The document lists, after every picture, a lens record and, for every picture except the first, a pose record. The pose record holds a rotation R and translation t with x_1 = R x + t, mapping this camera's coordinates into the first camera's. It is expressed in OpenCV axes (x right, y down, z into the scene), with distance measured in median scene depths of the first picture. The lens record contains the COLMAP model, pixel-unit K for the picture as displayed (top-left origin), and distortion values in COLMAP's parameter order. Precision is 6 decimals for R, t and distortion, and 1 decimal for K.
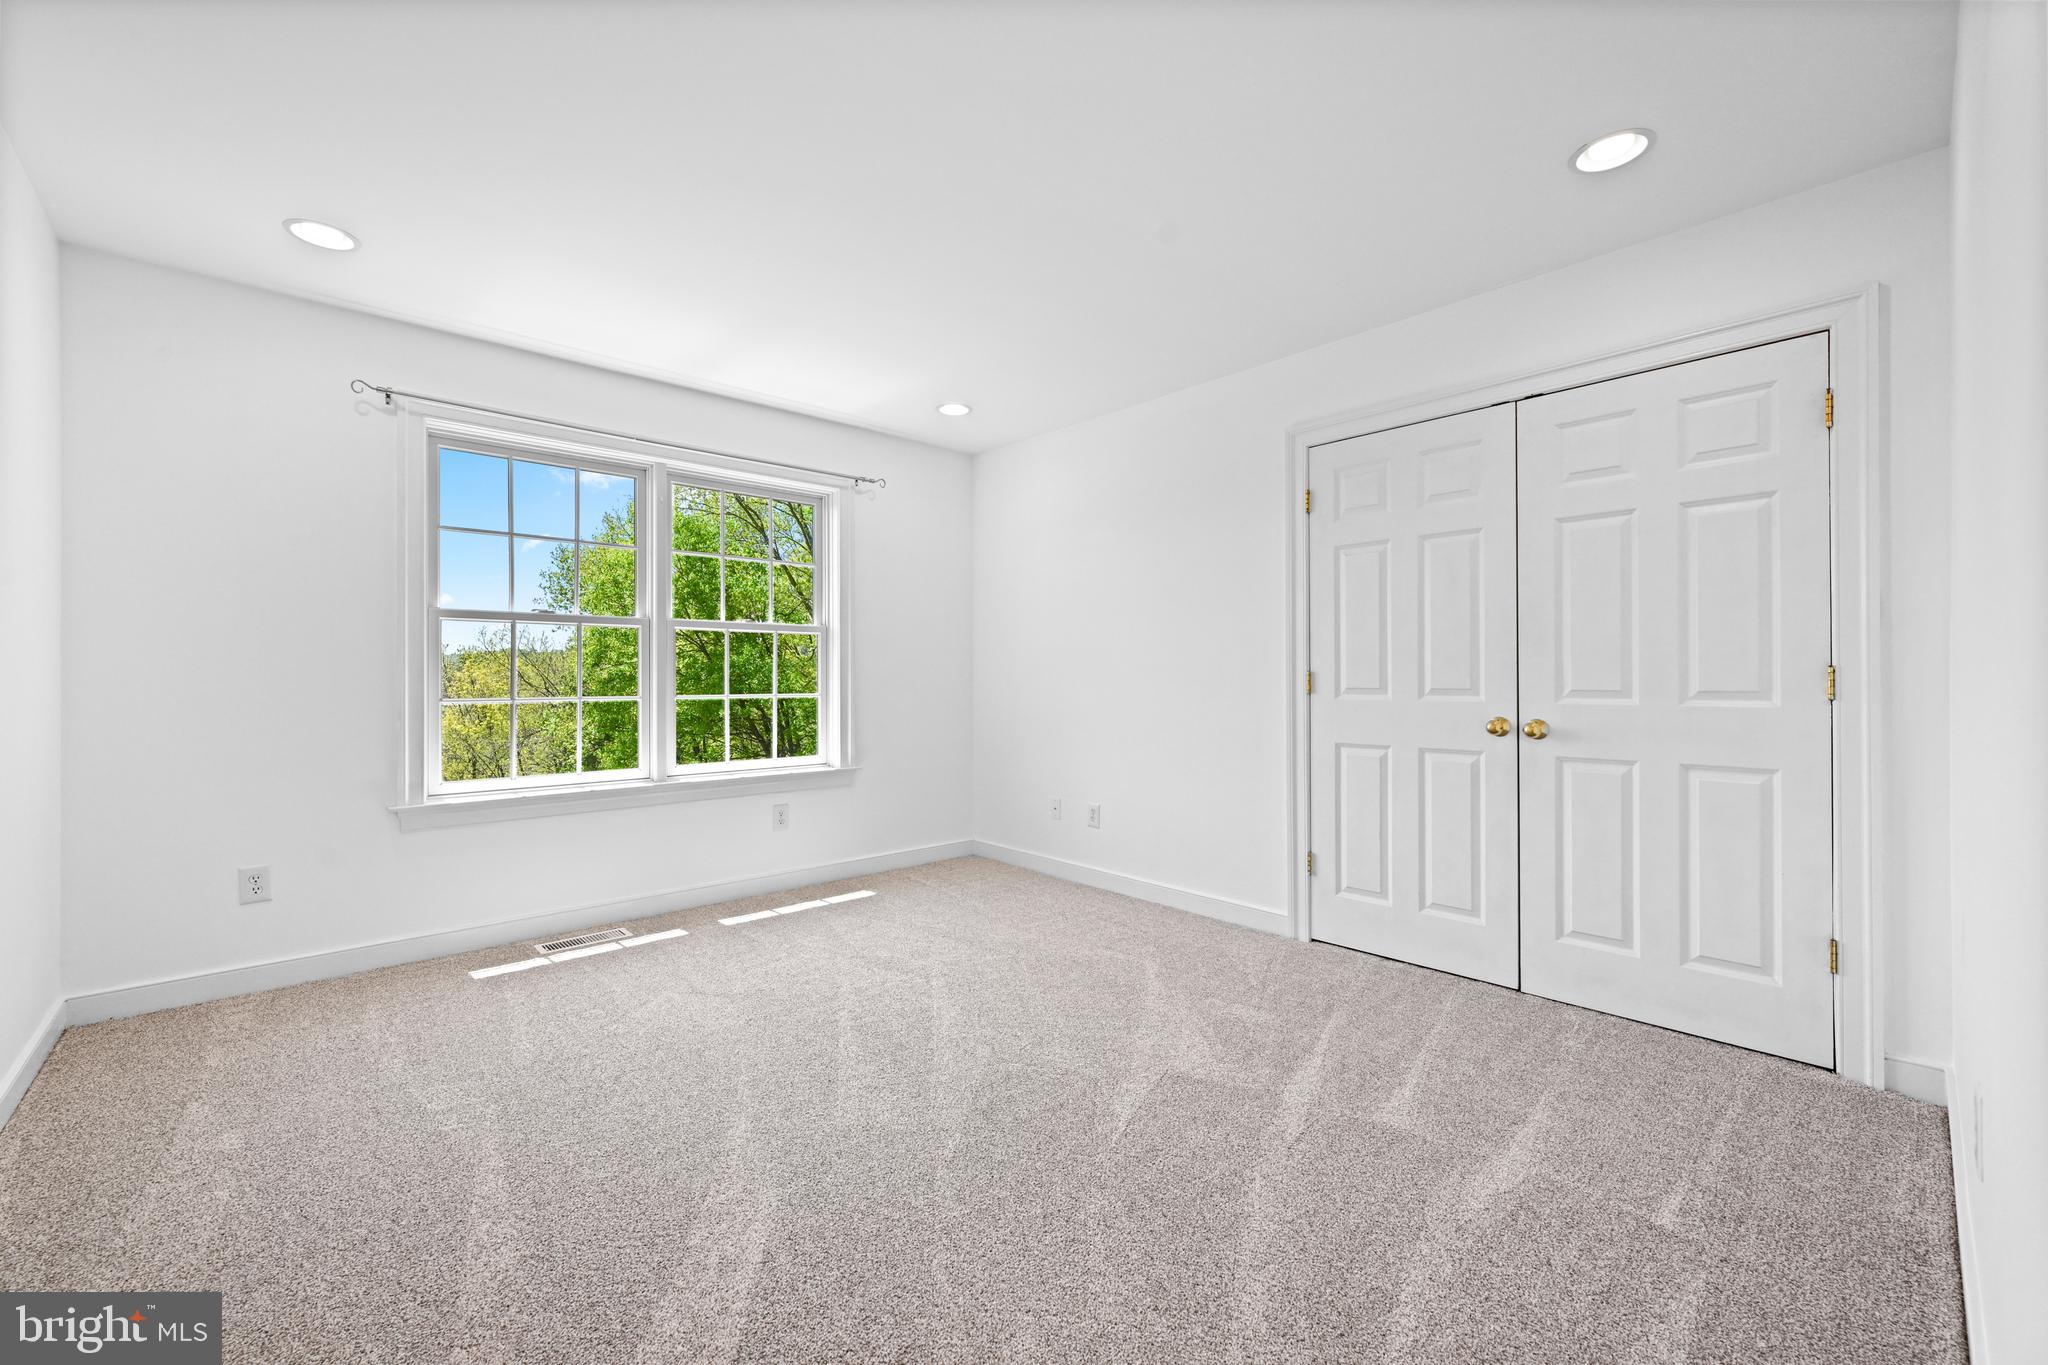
lens RADIAL K [[771.5, 0, 1024.0], [0, 771.5, 682.5], [0, 0, 1]] dist [-0.000414, -0.000042]
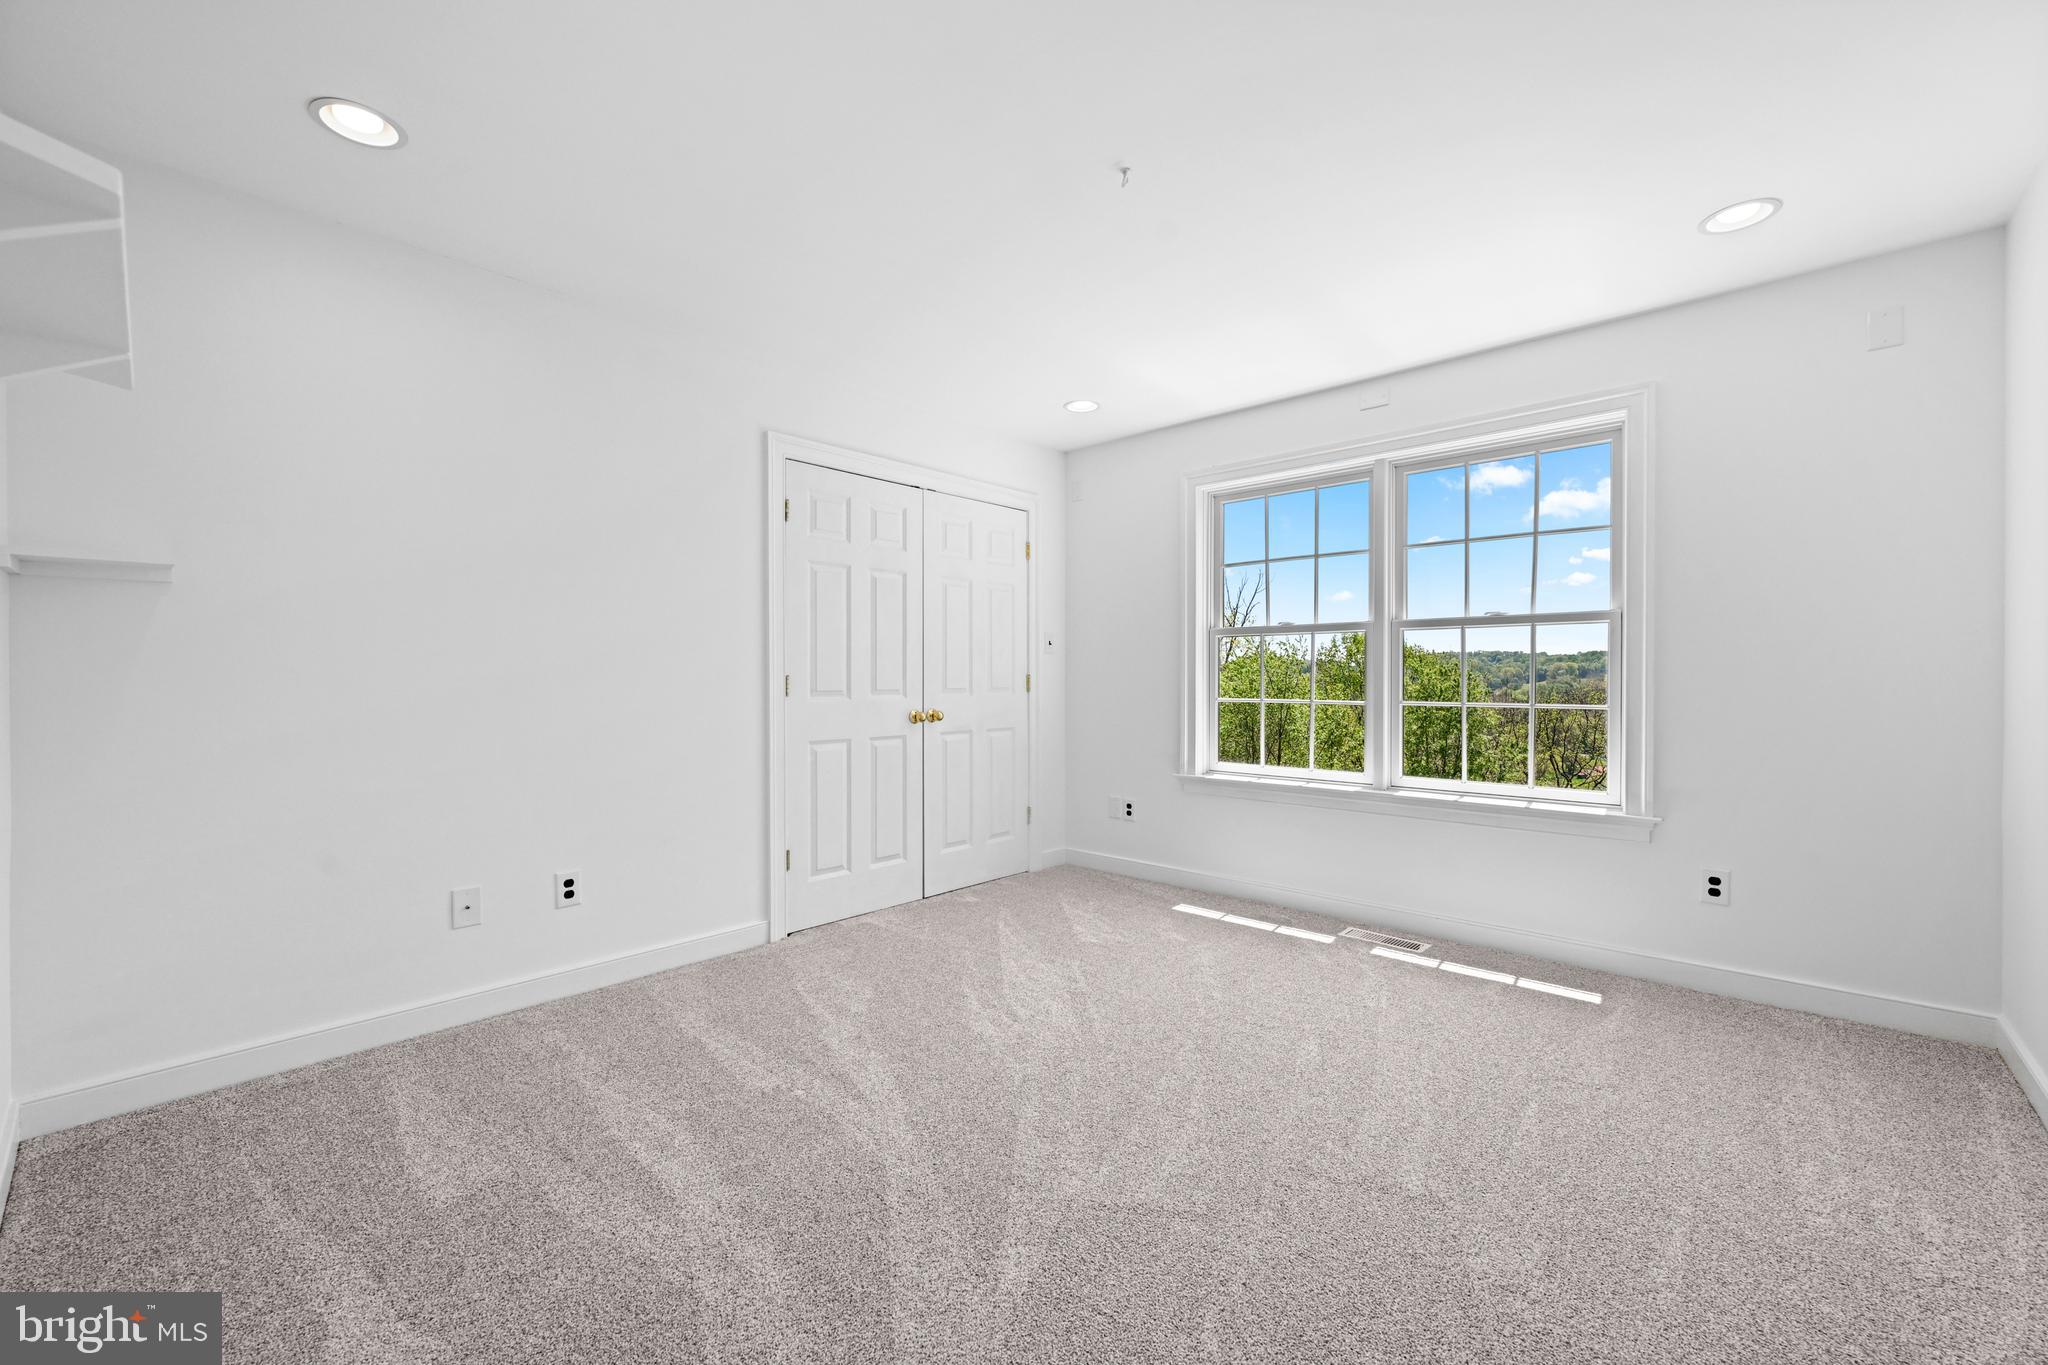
lens RADIAL K [[820.6, 0, 1024.0], [0, 820.6, 682.5], [0, 0, 1]] dist [0.001571, 0.000212]
pose [[0.114298, 0.003945, -0.993439, 0.499095], [-0.010269, 0.999943, 0.002789, -0.003797], [0.993393, 0.009883, 0.114332, 0.443994]]
